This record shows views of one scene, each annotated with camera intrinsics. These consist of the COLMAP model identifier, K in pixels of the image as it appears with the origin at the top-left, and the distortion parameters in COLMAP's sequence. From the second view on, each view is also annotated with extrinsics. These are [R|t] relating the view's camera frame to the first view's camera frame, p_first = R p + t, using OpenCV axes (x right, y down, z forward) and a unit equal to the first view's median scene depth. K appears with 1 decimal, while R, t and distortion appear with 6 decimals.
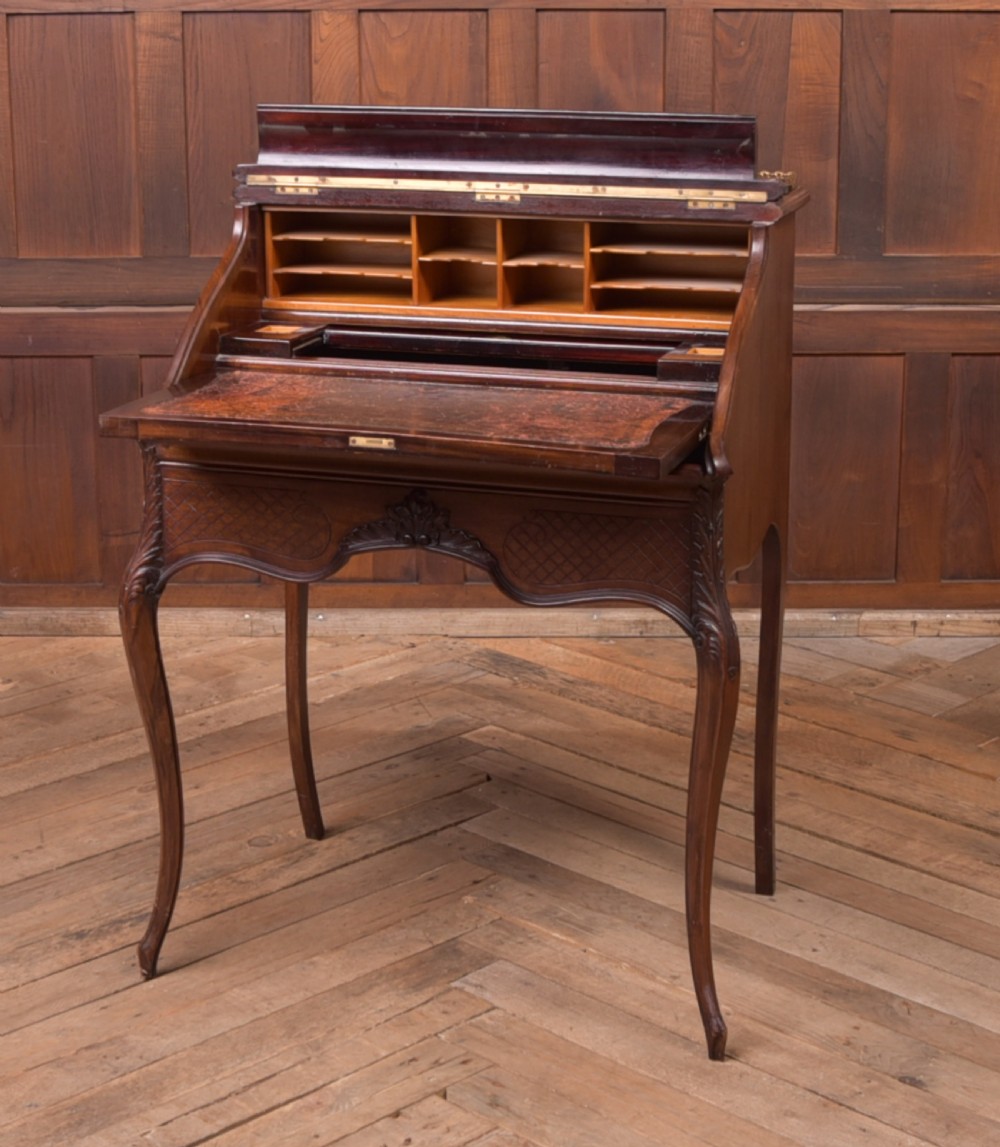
lens RADIAL K [[2238.8, 0, 416.7], [0, 2238.8, 462.5], [0, 0, 1]] dist [-0.102363, 0.097598]
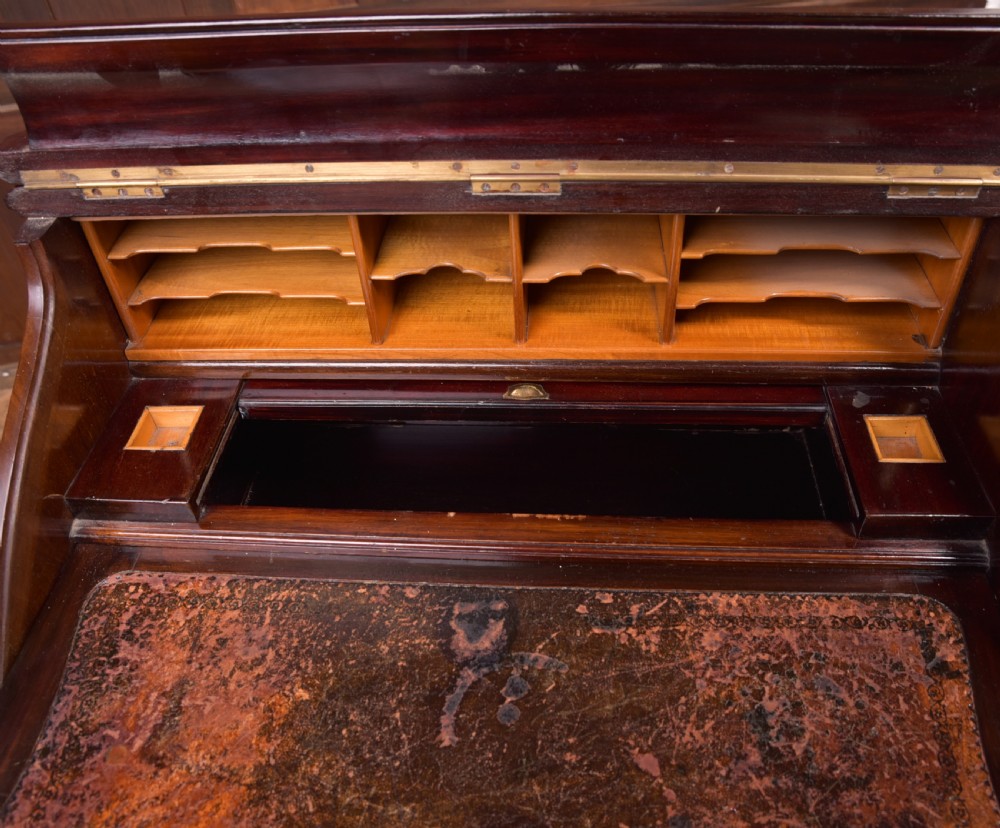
lens RADIAL K [[850.5, 0, 500.0], [0, 850.5, 414.0], [0, 0, 1]] dist [-0.109772, 0.068231]
pose [[0.962430, -0.207362, 0.175300, -0.012191], [0.091905, 0.856263, 0.508298, -0.163331], [-0.255504, -0.473090, 0.843151, 0.759991]]
